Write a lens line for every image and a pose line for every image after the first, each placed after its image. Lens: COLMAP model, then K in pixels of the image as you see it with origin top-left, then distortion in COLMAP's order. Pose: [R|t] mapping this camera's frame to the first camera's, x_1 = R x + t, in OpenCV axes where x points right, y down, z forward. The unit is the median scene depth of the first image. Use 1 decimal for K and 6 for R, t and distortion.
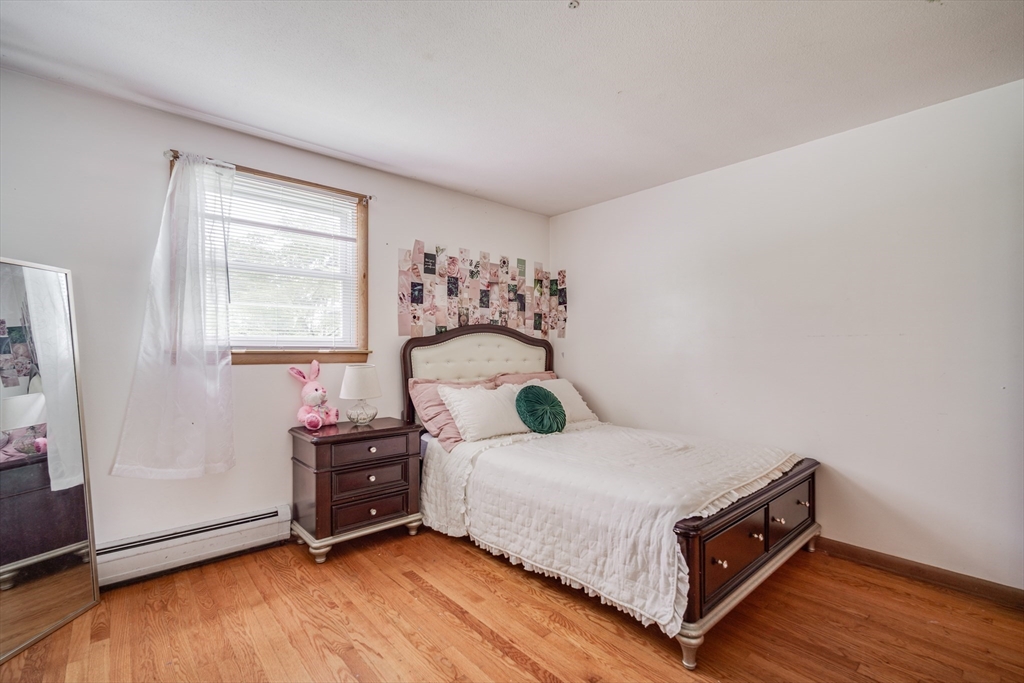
lens RADIAL K [[449.3, 0, 515.7], [0, 449.3, 345.9], [0, 0, 1]] dist [-0.002260, 0.001014]
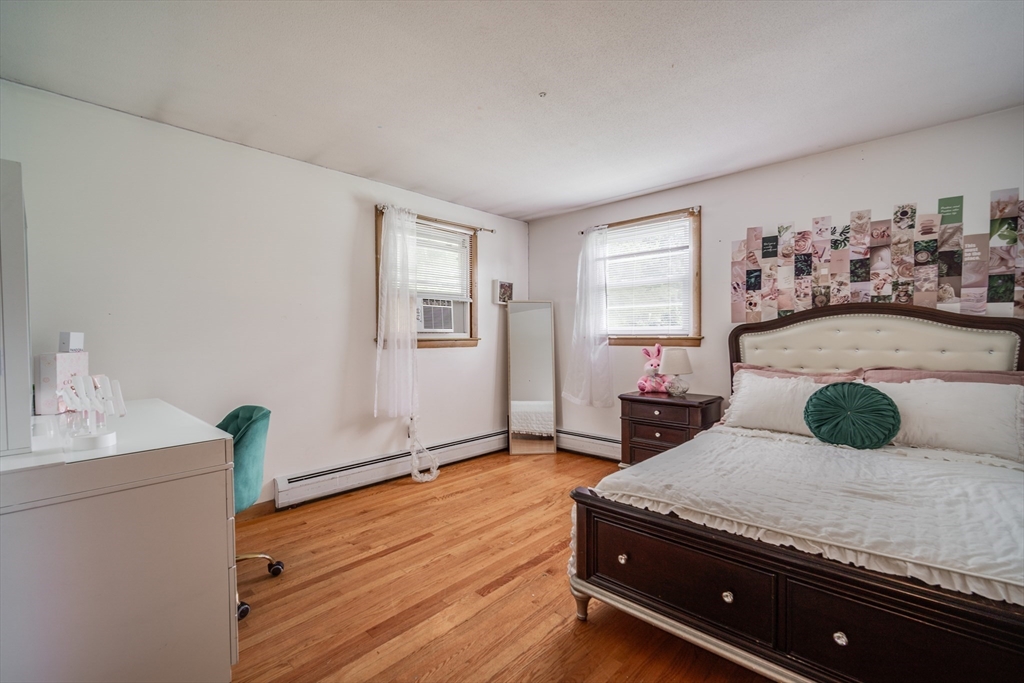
lens RADIAL K [[449.3, 0, 513.2], [0, 449.3, 339.0], [0, 0, 1]] dist [-0.002260, 0.001014]
pose [[0.102574, 0.007735, -0.994695, 0.689351], [0.015697, 0.999833, 0.009393, -0.002002], [0.994601, -0.016578, 0.102436, 0.332122]]
